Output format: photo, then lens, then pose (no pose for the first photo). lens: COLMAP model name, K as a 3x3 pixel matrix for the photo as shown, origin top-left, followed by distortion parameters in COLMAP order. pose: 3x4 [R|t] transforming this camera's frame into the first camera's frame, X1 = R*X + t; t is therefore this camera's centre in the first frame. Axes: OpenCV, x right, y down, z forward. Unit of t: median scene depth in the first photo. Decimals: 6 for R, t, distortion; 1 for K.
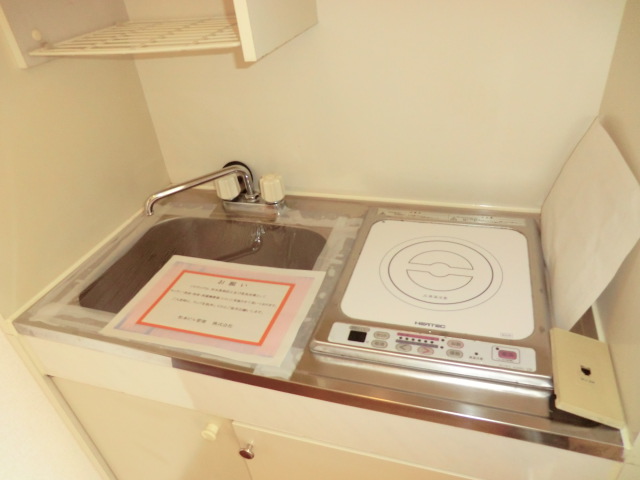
lens RADIAL K [[463.0, 0, 323.5], [0, 463.0, 237.2], [0, 0, 1]] dist [-0.102592, 0.109051]
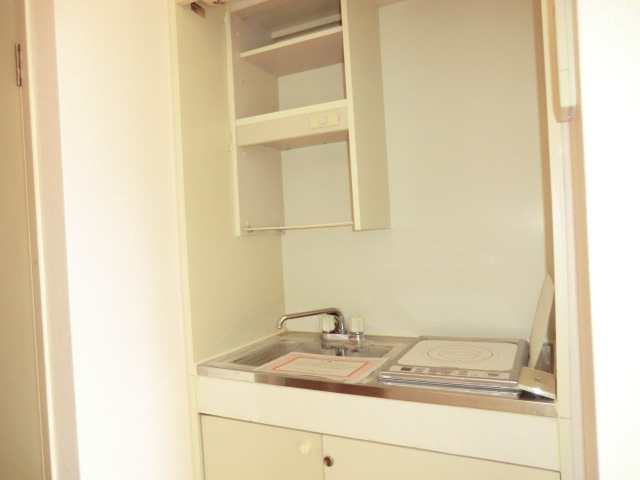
lens RADIAL K [[463.0, 0, 323.5], [0, 463.0, 237.2], [0, 0, 1]] dist [-0.102592, 0.109051]
pose [[0.987180, 0.048494, -0.152065, 0.003845], [-0.122465, 0.841128, -0.526789, 0.645085], [0.102360, 0.538658, 0.836283, -0.640336]]
